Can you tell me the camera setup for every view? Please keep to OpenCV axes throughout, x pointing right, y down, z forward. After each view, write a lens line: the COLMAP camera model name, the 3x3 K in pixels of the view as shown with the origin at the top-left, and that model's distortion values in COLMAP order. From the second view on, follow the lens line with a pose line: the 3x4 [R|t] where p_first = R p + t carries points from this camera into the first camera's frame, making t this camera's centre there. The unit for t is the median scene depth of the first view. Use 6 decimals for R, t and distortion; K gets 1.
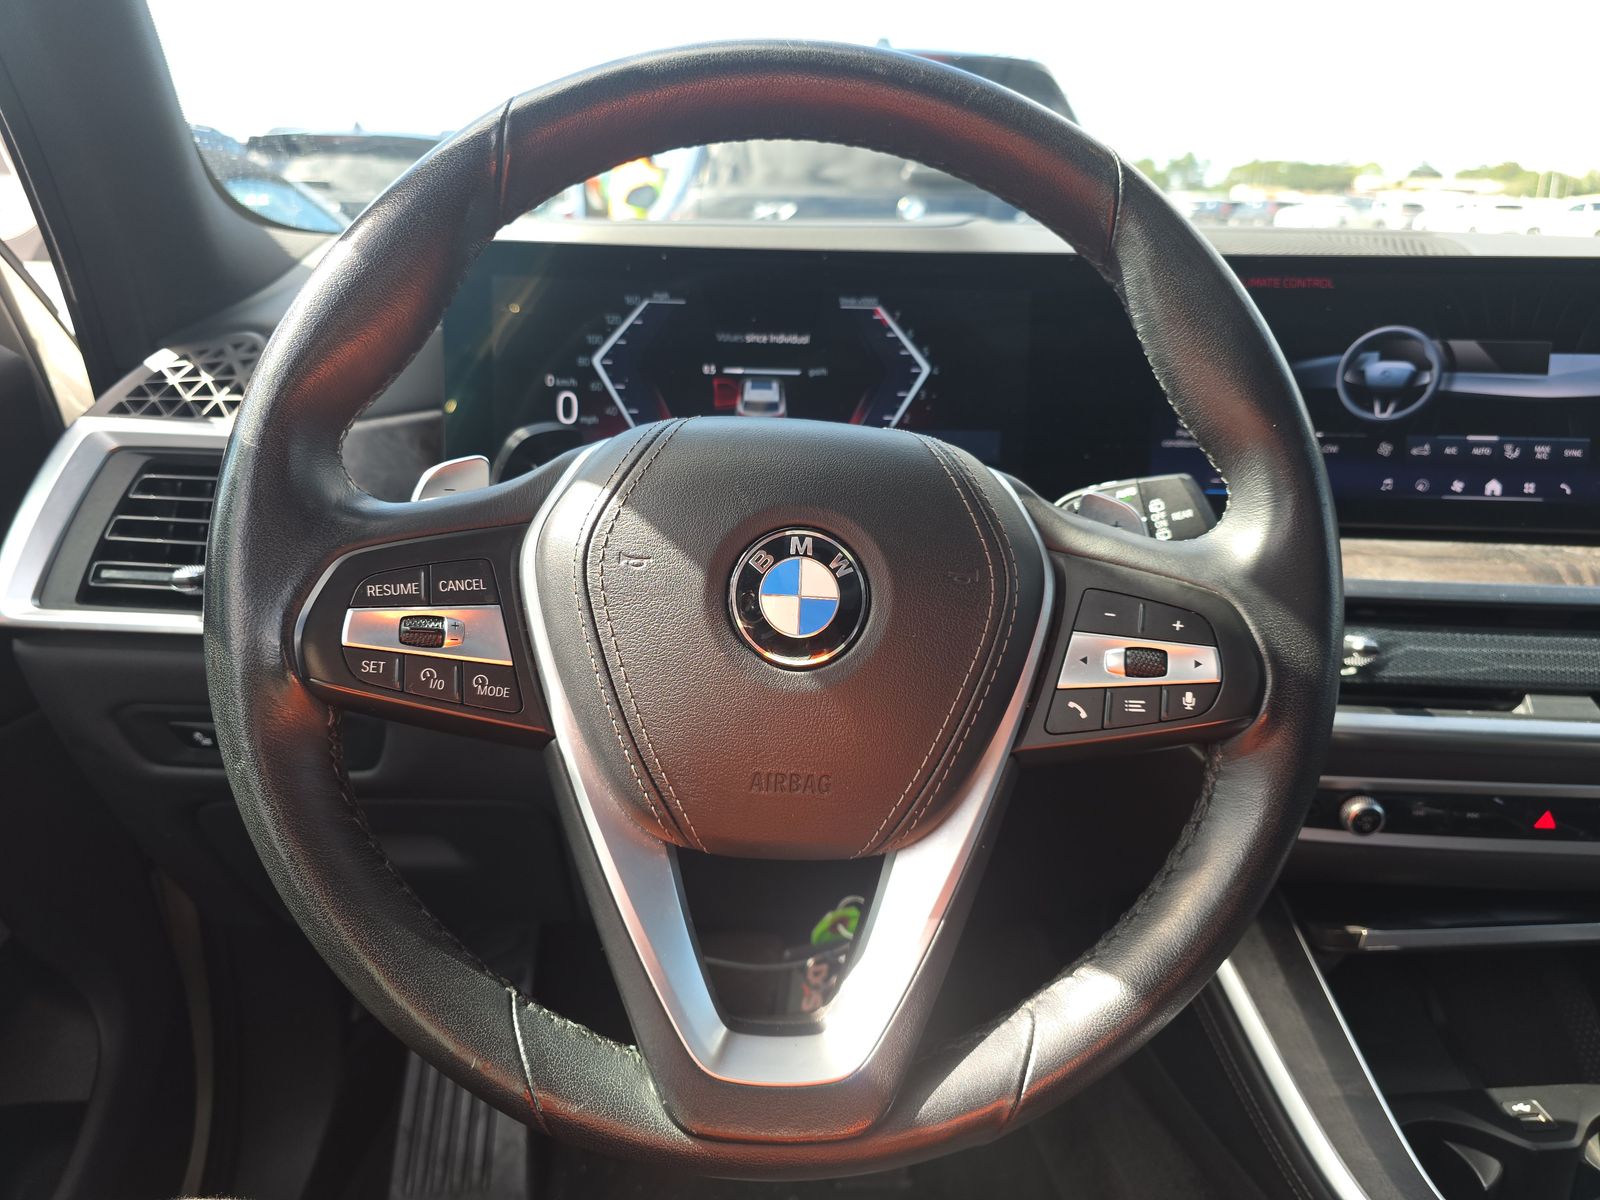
lens RADIAL K [[1070.3, 0, 790.8], [0, 1070.3, 577.9], [0, 0, 1]] dist [0.052733, -0.050446]
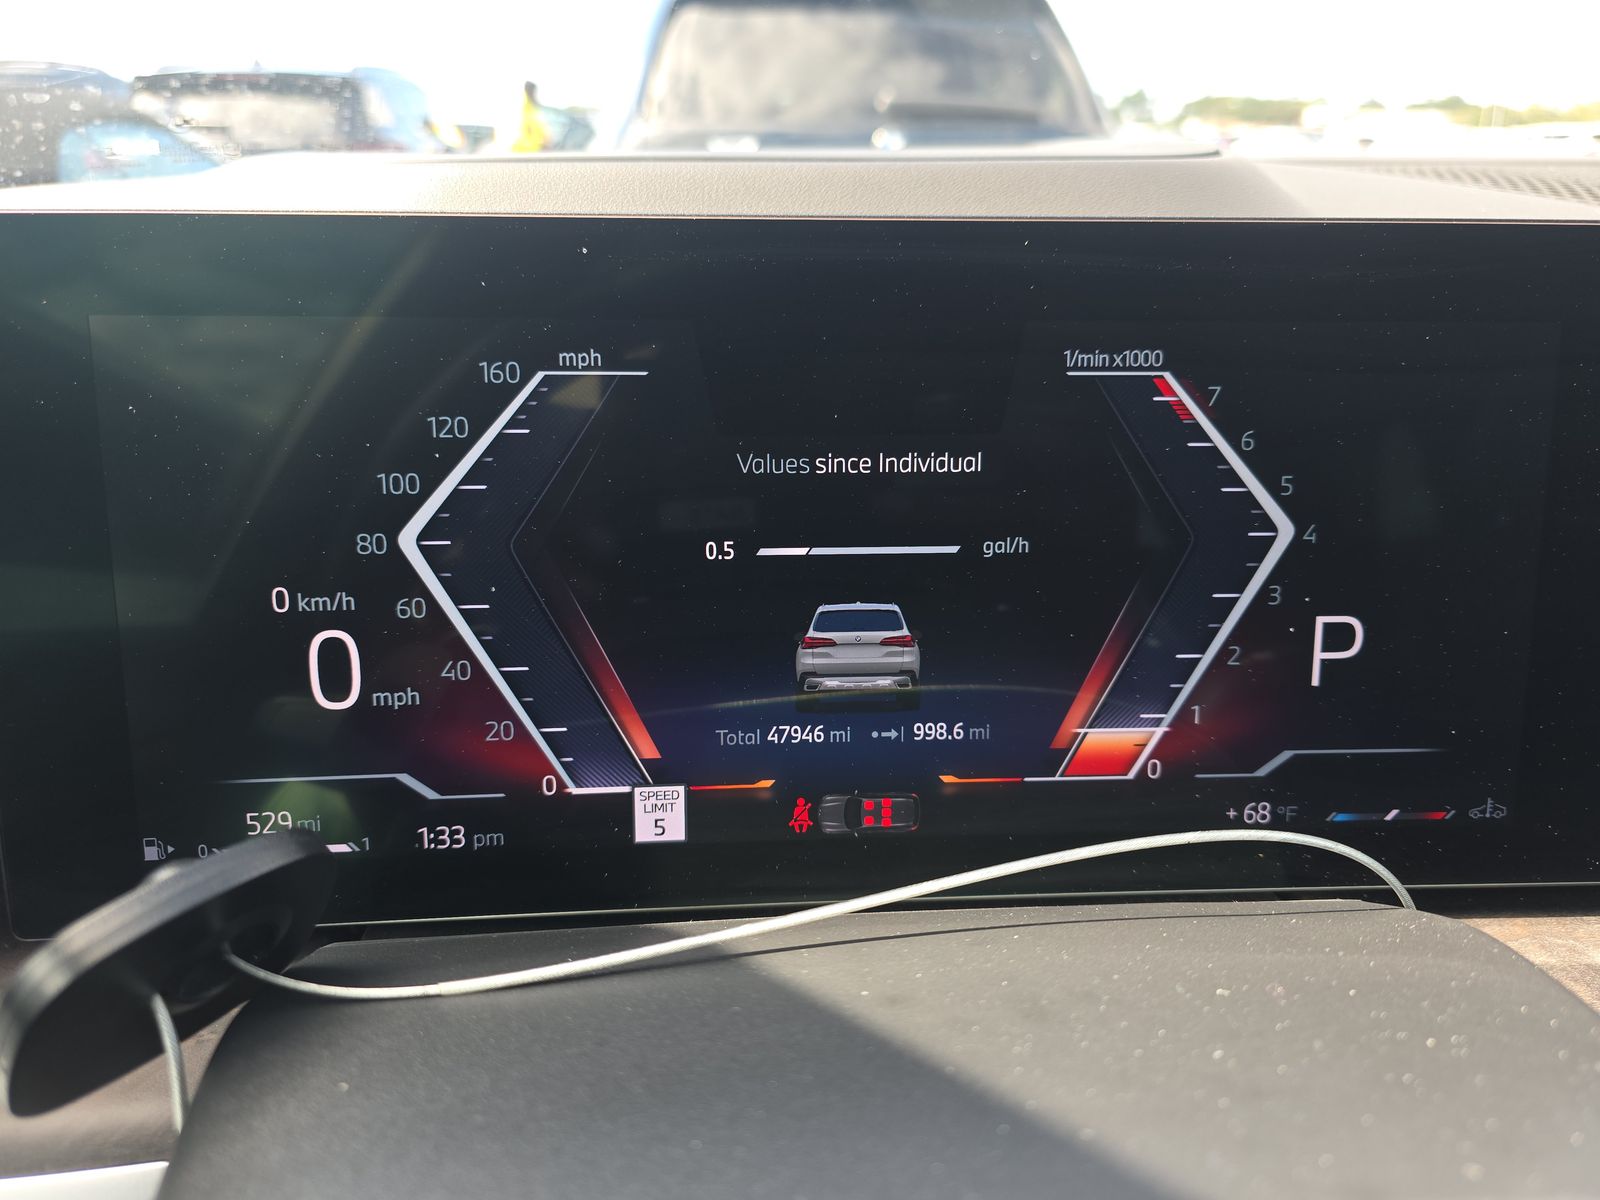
lens RADIAL K [[1070.3, 0, 790.8], [0, 1070.3, 577.9], [0, 0, 1]] dist [0.052733, -0.050446]
pose [[0.998626, -0.030199, 0.042824, -0.067726], [0.028170, 0.998487, 0.047231, -0.202805], [-0.044186, -0.045959, 0.997966, 0.628882]]
